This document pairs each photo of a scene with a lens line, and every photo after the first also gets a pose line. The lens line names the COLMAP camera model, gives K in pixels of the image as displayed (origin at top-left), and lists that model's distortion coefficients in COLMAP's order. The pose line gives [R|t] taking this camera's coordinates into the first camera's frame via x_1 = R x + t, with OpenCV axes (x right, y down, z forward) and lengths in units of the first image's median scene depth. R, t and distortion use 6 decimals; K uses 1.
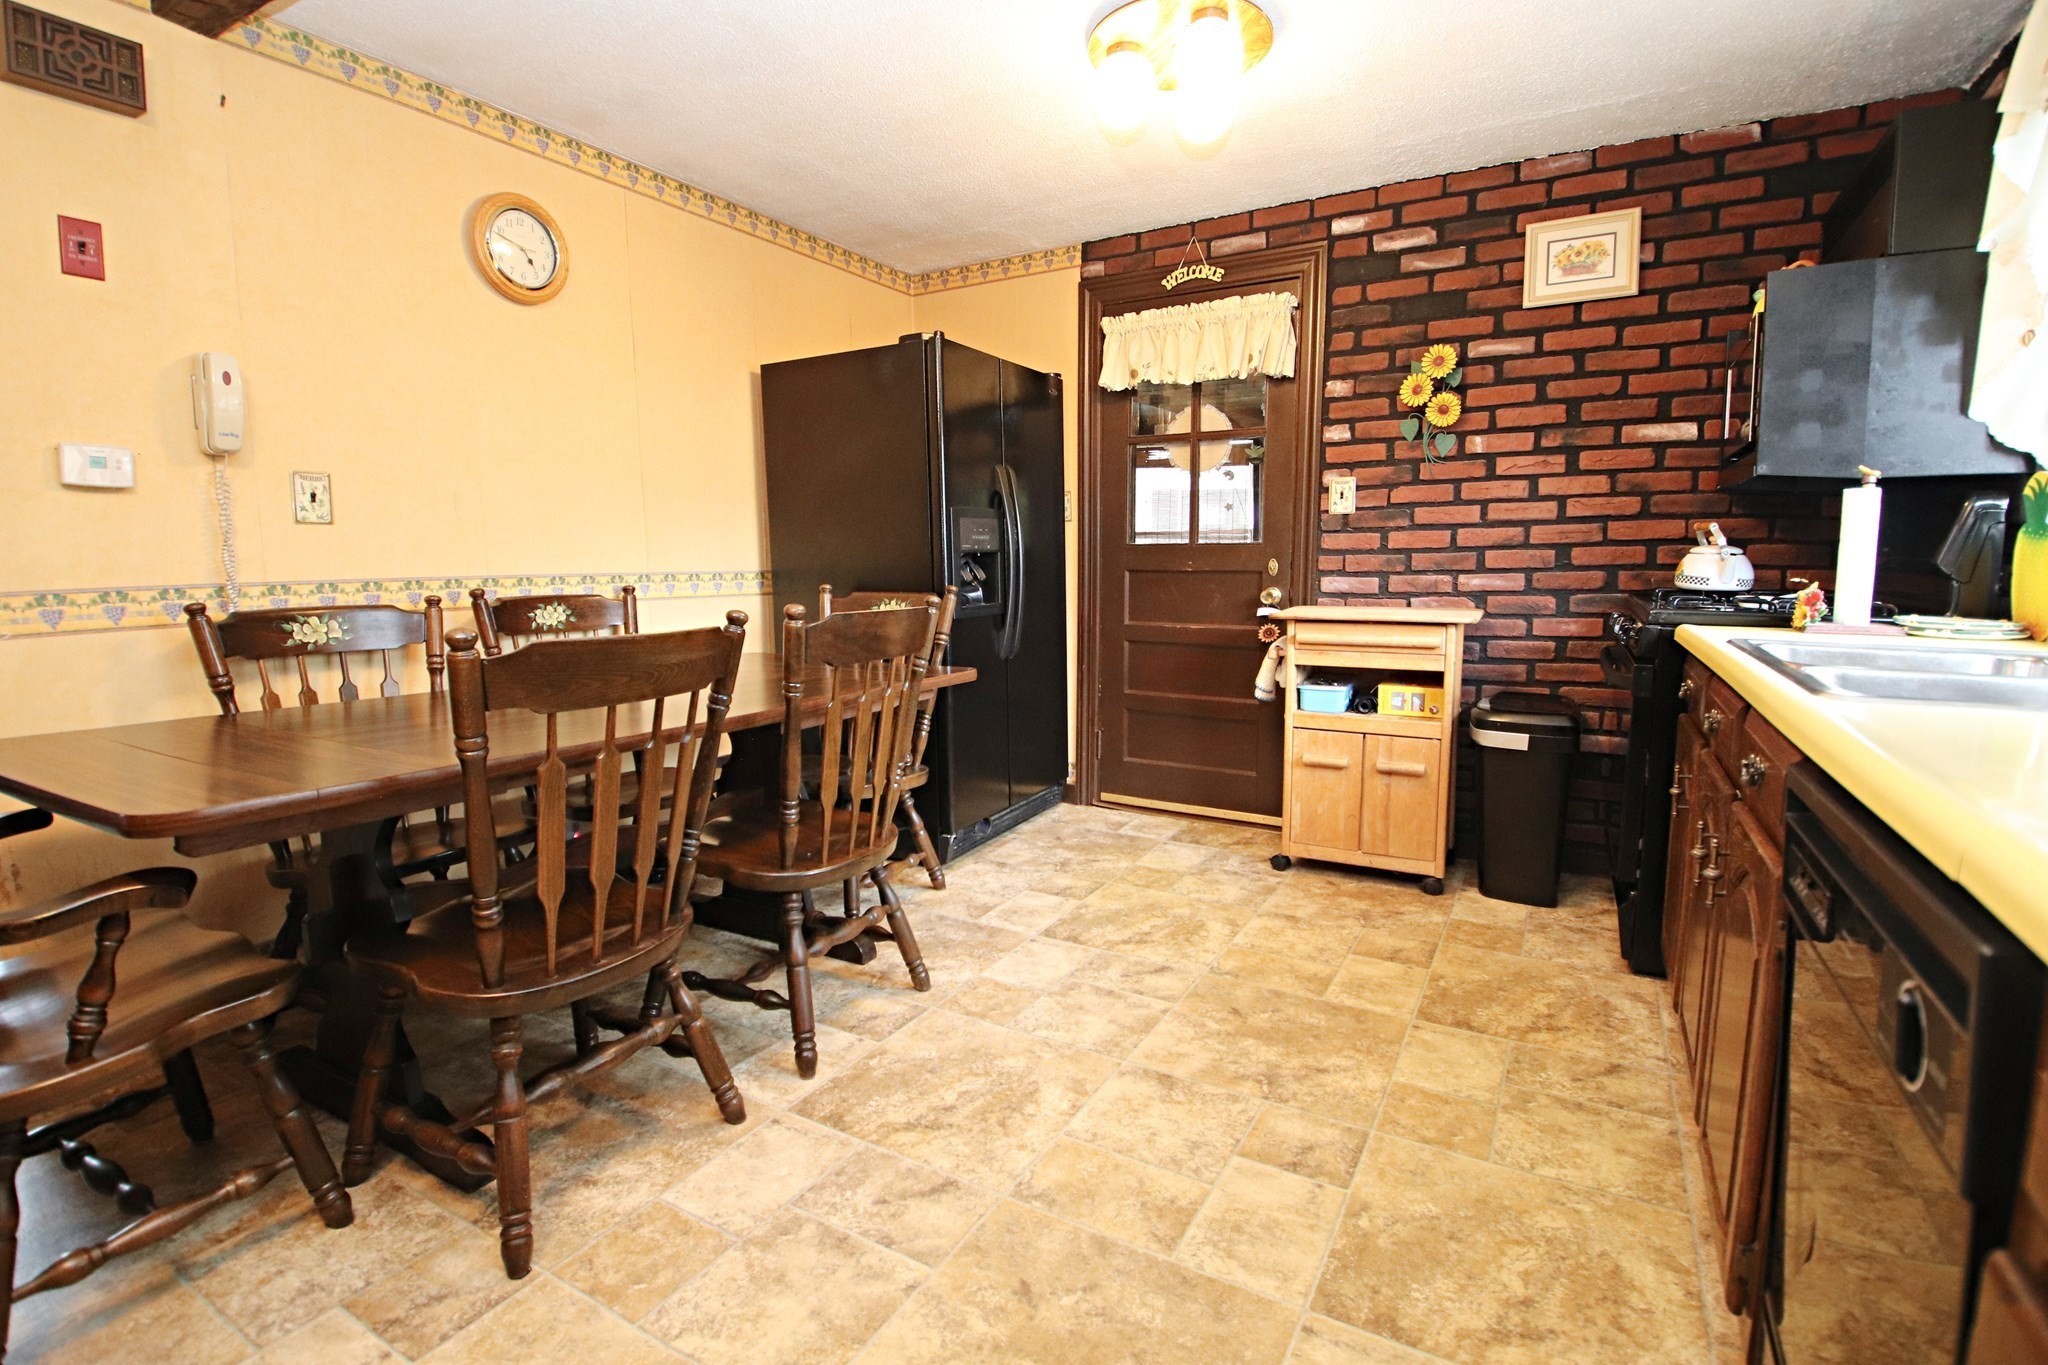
lens RADIAL K [[963.3, 0, 1015.7], [0, 963.3, 667.3], [0, 0, 1]] dist [0.005154, -0.022922]
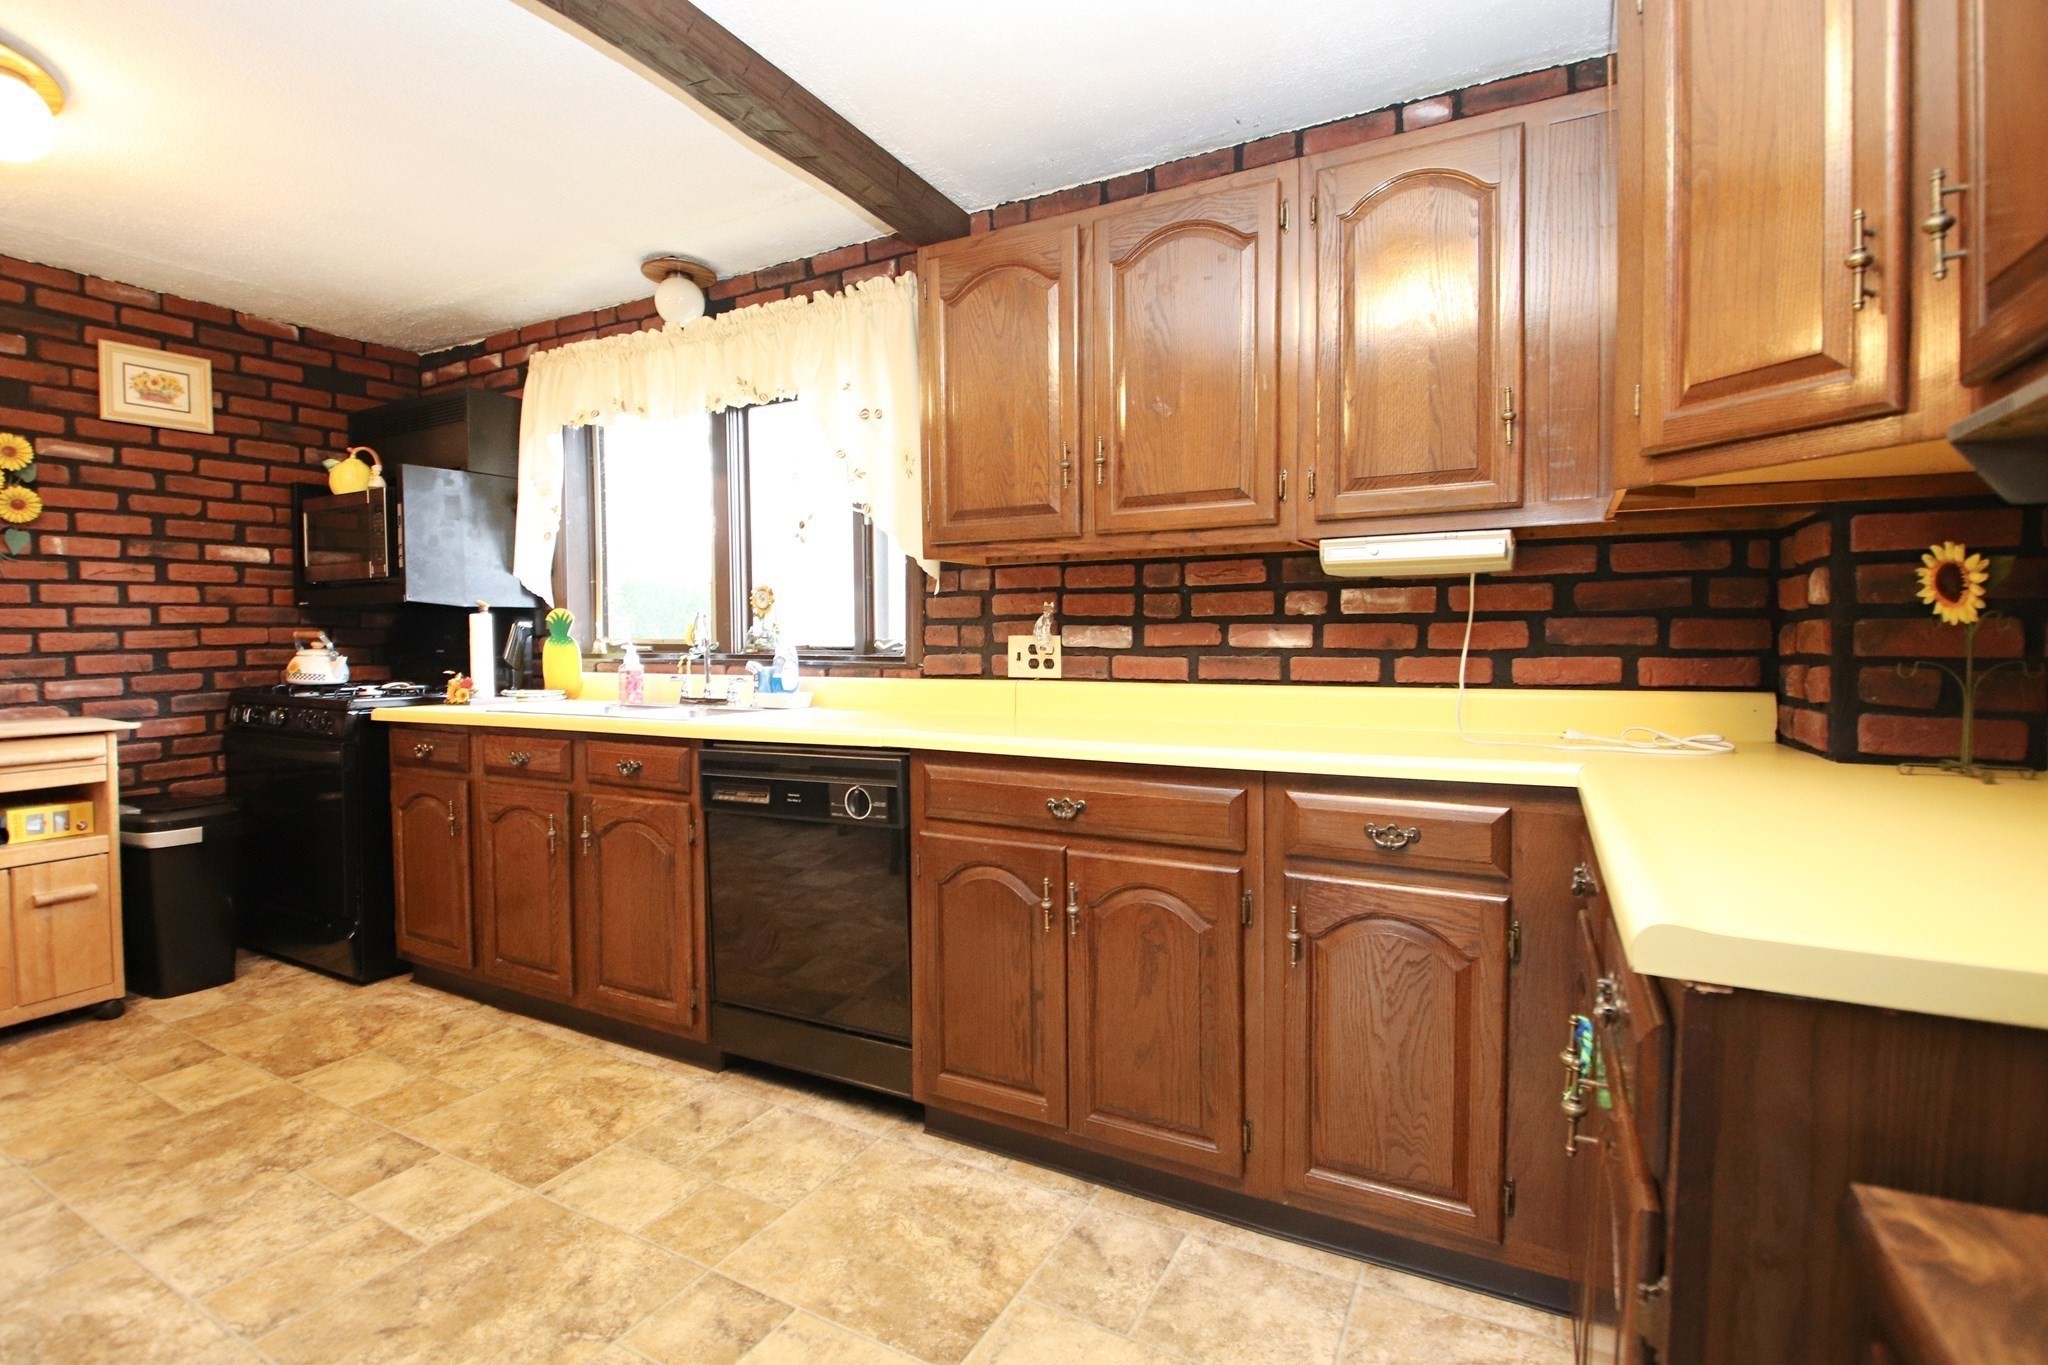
lens RADIAL K [[963.3, 0, 1015.7], [0, 963.3, 667.3], [0, 0, 1]] dist [0.005154, -0.022922]
pose [[-0.043010, -0.024483, 0.998775, -0.528965], [0.125699, 0.991623, 0.029721, -0.021942], [-0.991136, 0.126824, -0.039572, 0.118959]]
